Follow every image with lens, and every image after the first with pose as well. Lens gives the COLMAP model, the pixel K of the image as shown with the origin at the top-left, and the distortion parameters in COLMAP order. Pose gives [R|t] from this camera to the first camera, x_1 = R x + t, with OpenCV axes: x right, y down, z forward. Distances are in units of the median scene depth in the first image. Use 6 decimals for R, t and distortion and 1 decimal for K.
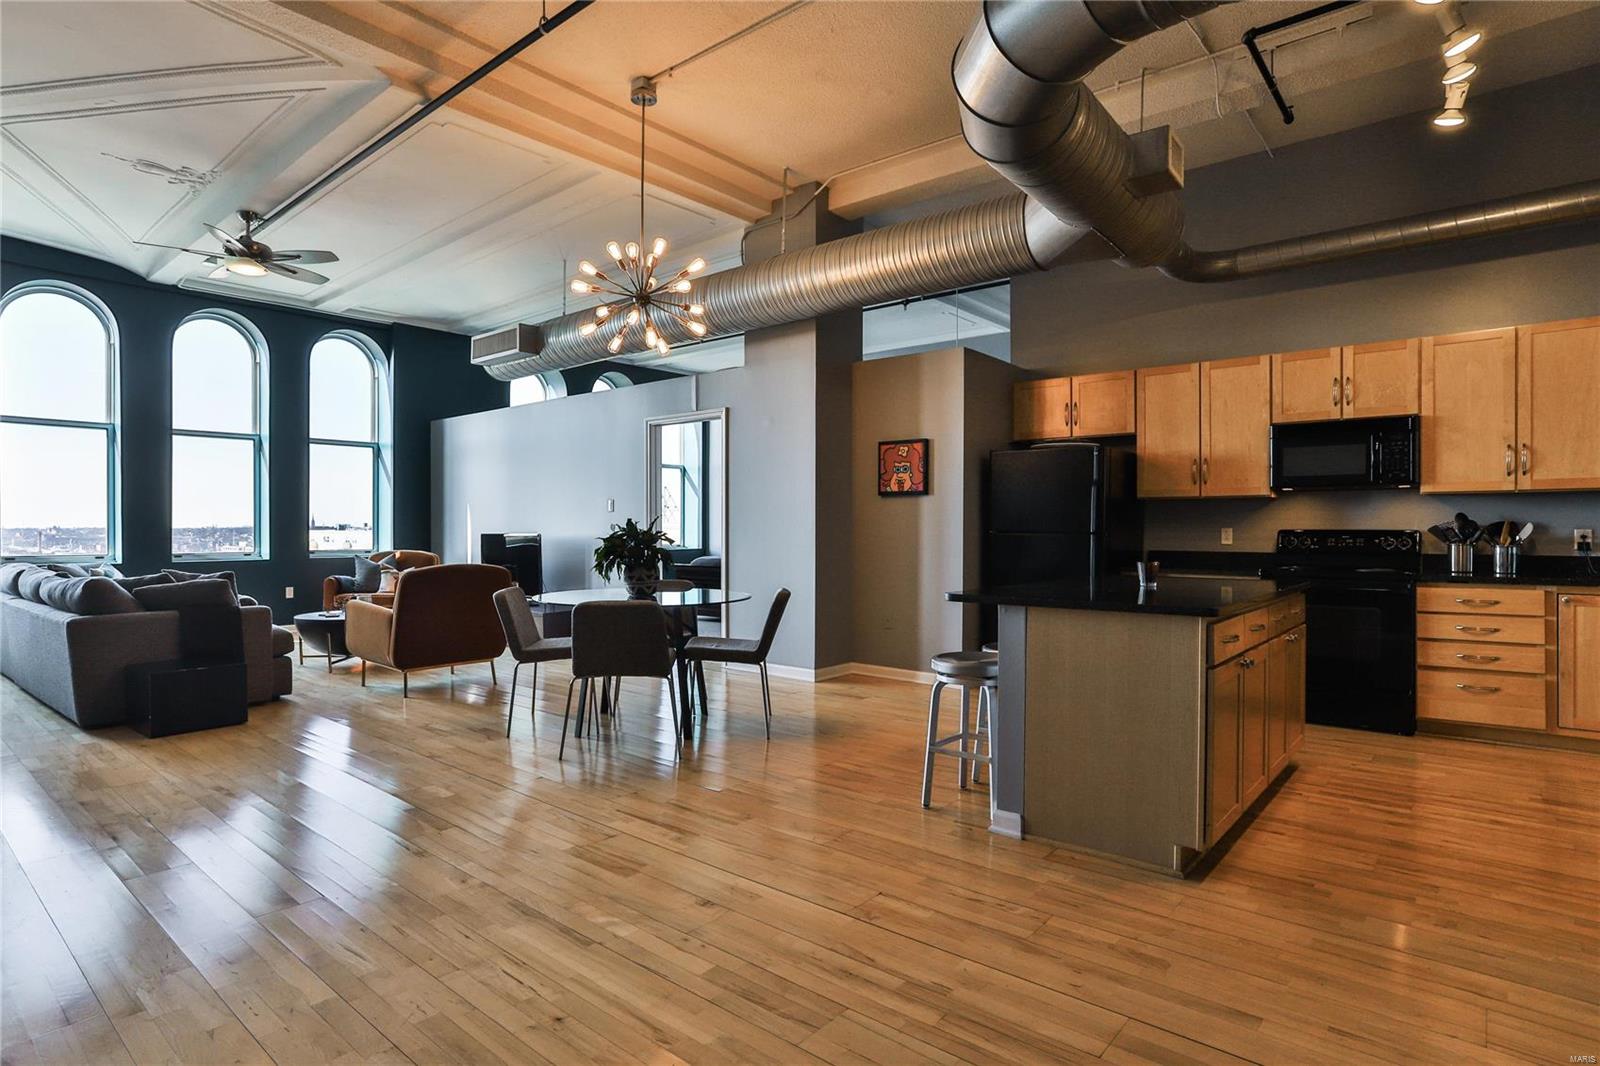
lens RADIAL K [[838.4, 0, 815.8], [0, 838.4, 532.1], [0, 0, 1]] dist [-0.048653, 0.025260]
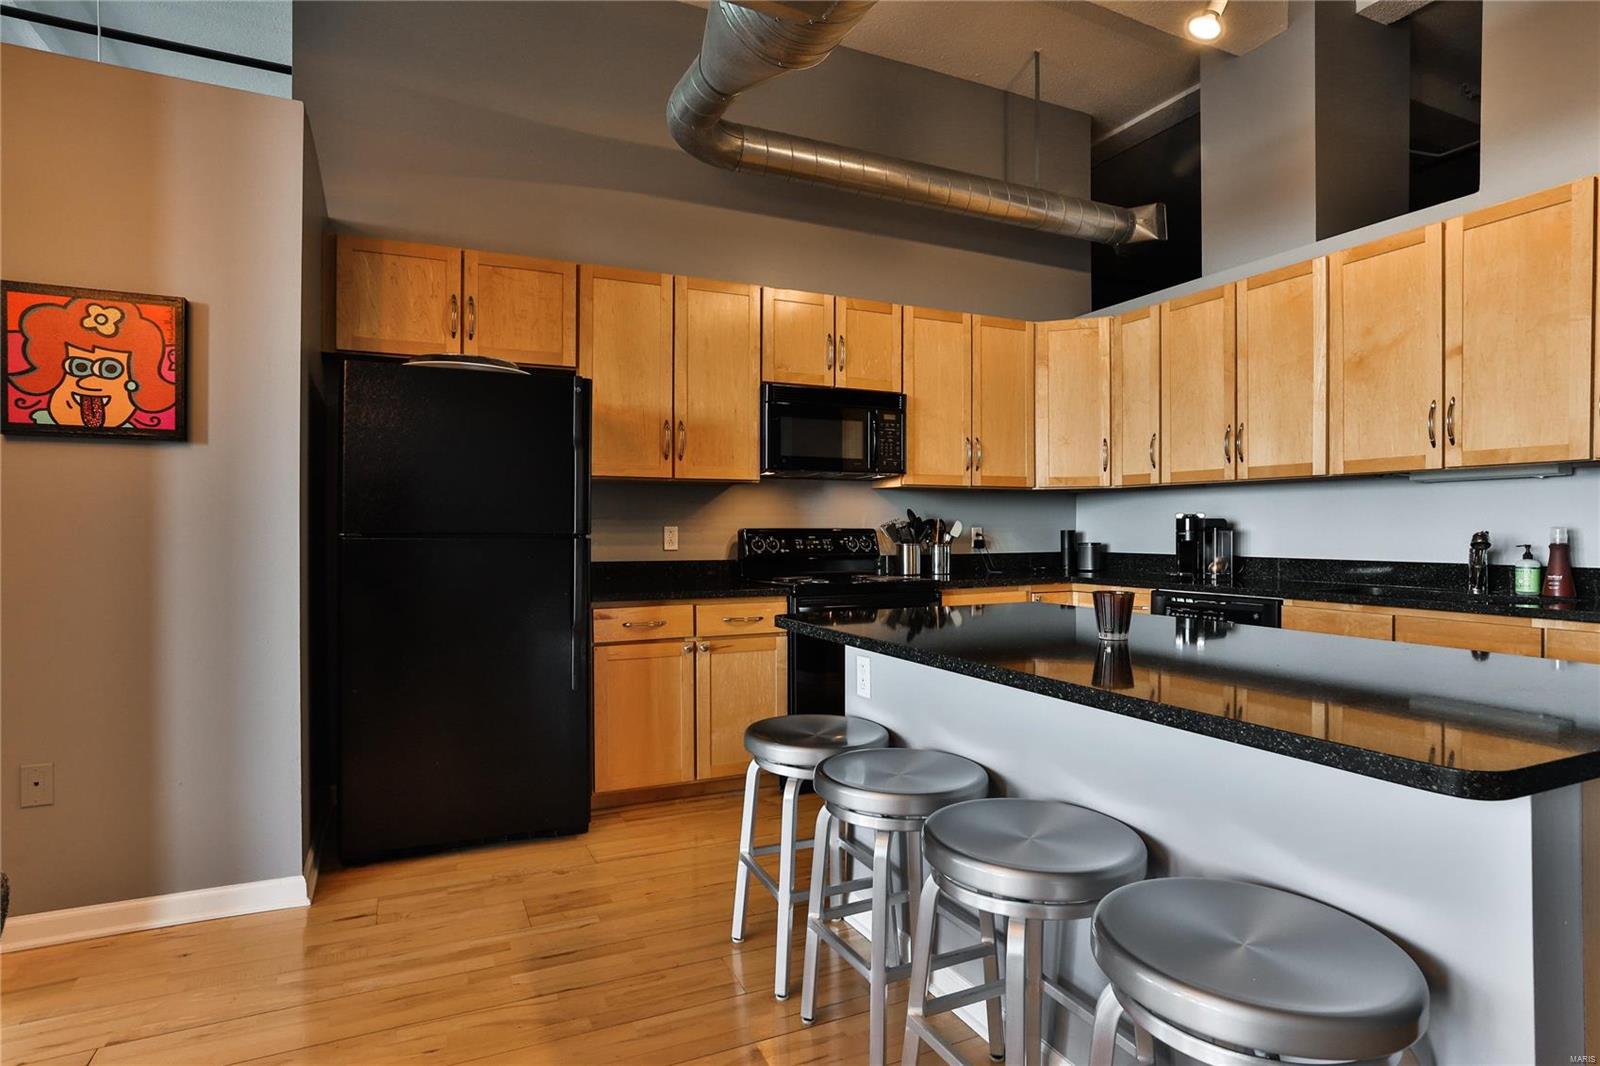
lens RADIAL K [[838.4, 0, 772.5], [0, 838.4, 530.7], [0, 0, 1]] dist [-0.048653, 0.025260]
pose [[0.443439, -0.006786, 0.896279, -0.112271], [0.004902, 0.999975, 0.005146, -0.005302], [-0.896291, 0.002112, 0.443461, 0.738218]]
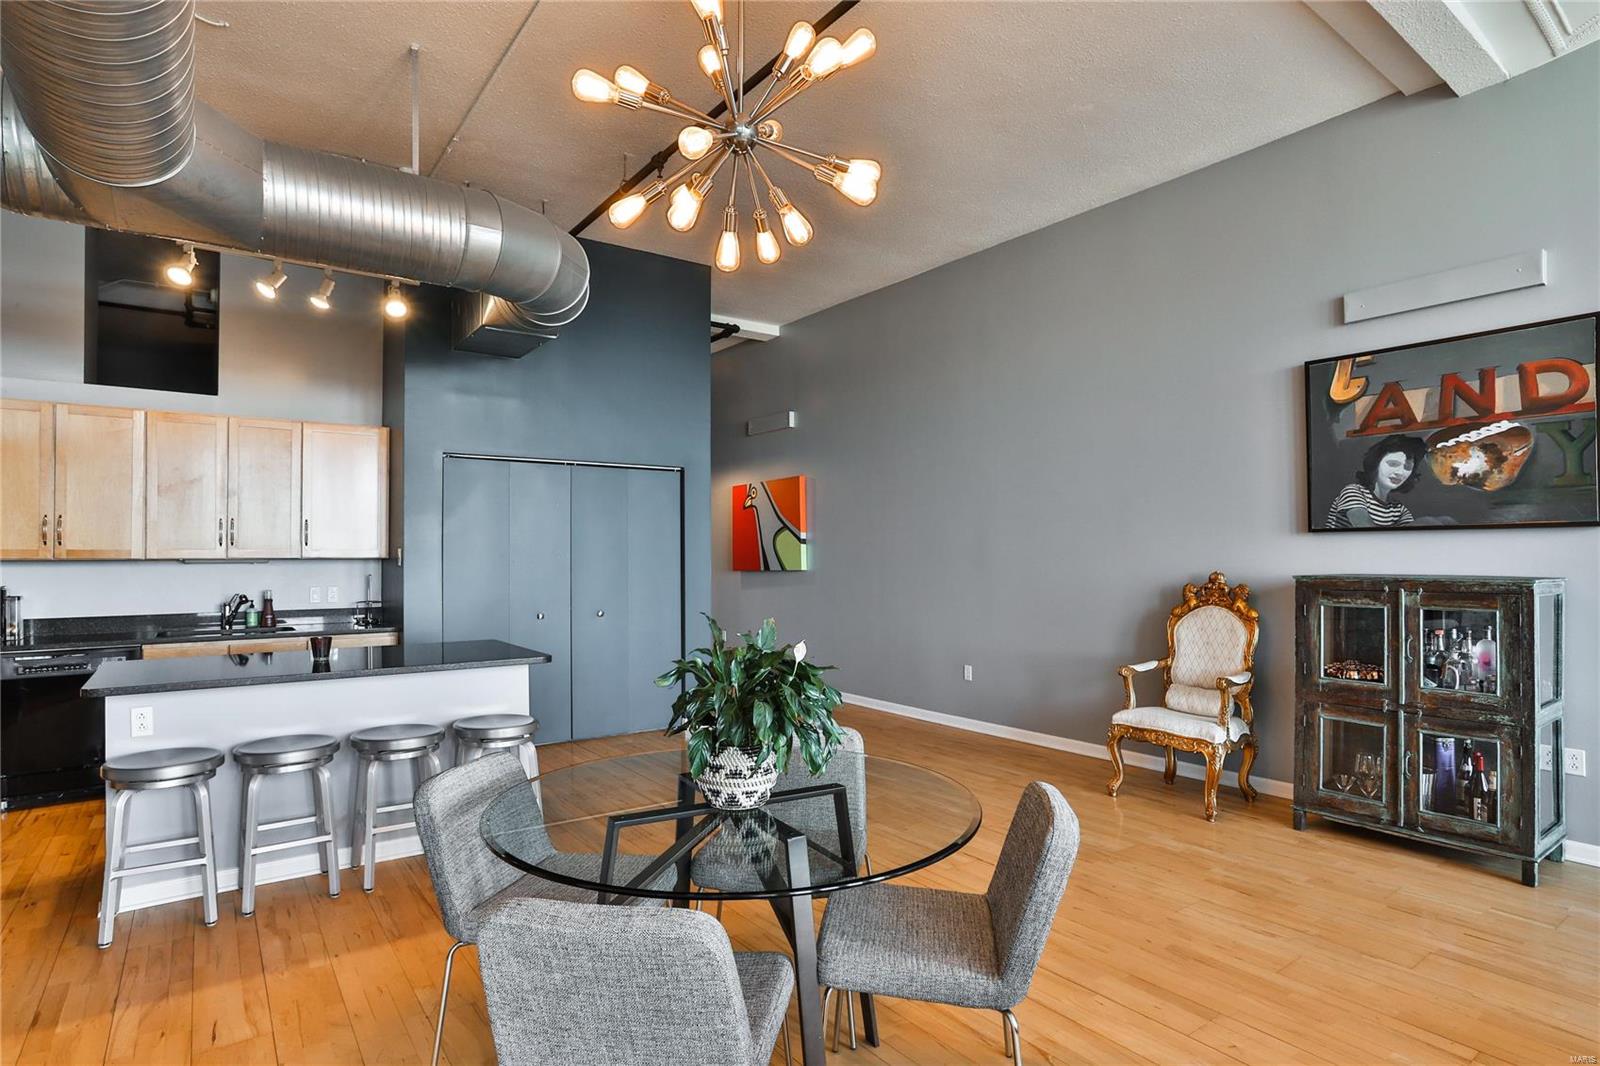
lens RADIAL K [[815.7, 0, 788.8], [0, 815.7, 544.5], [0, 0, 1]] dist [-0.020572, 0.004836]
pose [[-0.964595, 0.006891, 0.263644, -0.337693], [0.004005, 0.999926, -0.011483, -0.051185], [-0.263703, -0.010021, -0.964552, 1.406955]]
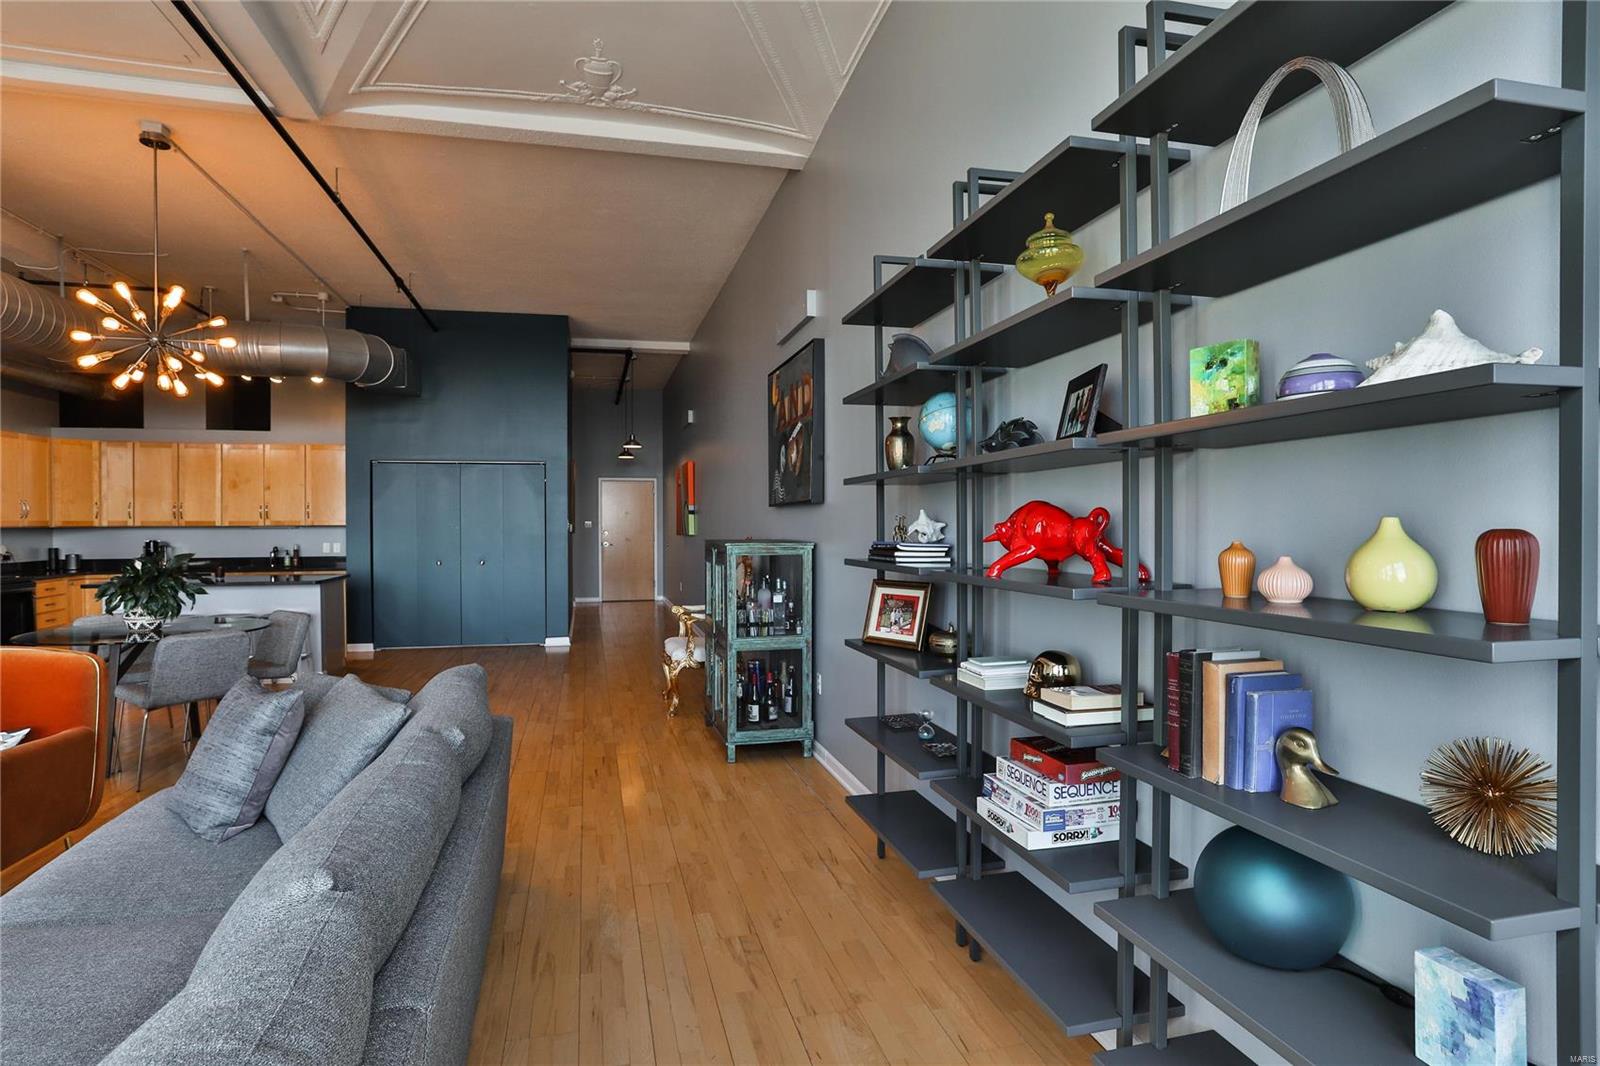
lens RADIAL K [[838.4, 0, 807.0], [0, 838.4, 525.2], [0, 0, 1]] dist [-0.048653, 0.025260]
pose [[-0.801696, -0.000614, 0.597732, -1.471798], [0.003509, 0.999977, 0.005733, -0.055343], [-0.597722, 0.006694, -0.801676, 1.337625]]
